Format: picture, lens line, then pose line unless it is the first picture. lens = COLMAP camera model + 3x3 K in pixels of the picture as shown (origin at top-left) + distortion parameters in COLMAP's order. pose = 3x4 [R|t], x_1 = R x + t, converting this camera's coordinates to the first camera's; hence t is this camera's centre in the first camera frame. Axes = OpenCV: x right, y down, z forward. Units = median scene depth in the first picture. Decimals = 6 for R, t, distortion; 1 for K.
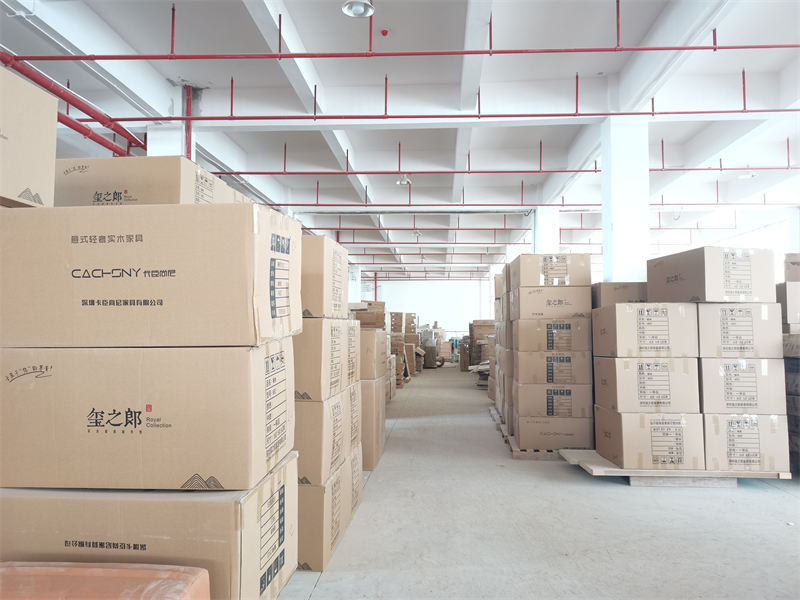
lens RADIAL K [[604.4, 0, 403.3], [0, 604.4, 298.0], [0, 0, 1]] dist [0.046456, -0.024342]
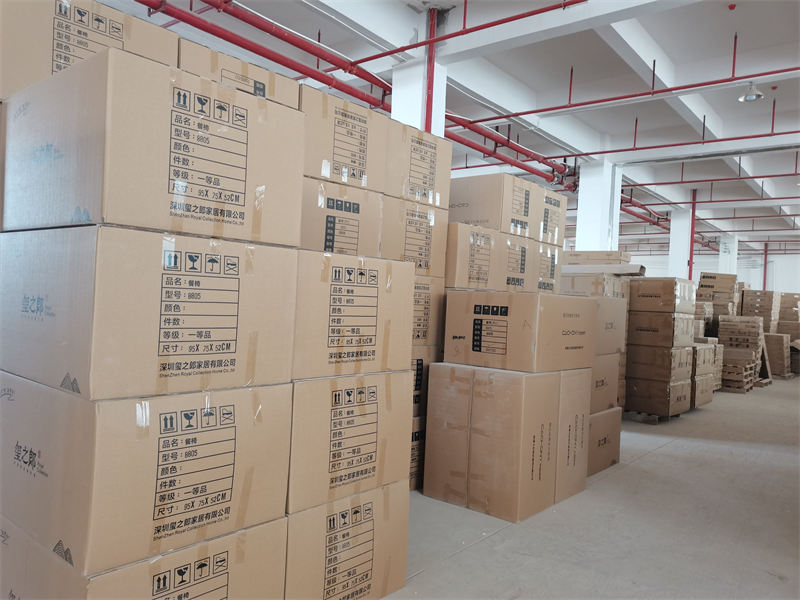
lens RADIAL K [[604.4, 0, 398.6], [0, 604.4, 298.2], [0, 0, 1]] dist [0.046456, -0.024342]
pose [[0.815229, 0.029243, -0.578400, 0.090441], [-0.011798, 0.999356, 0.033896, 0.022215], [0.579018, -0.020809, 0.815049, 0.214618]]
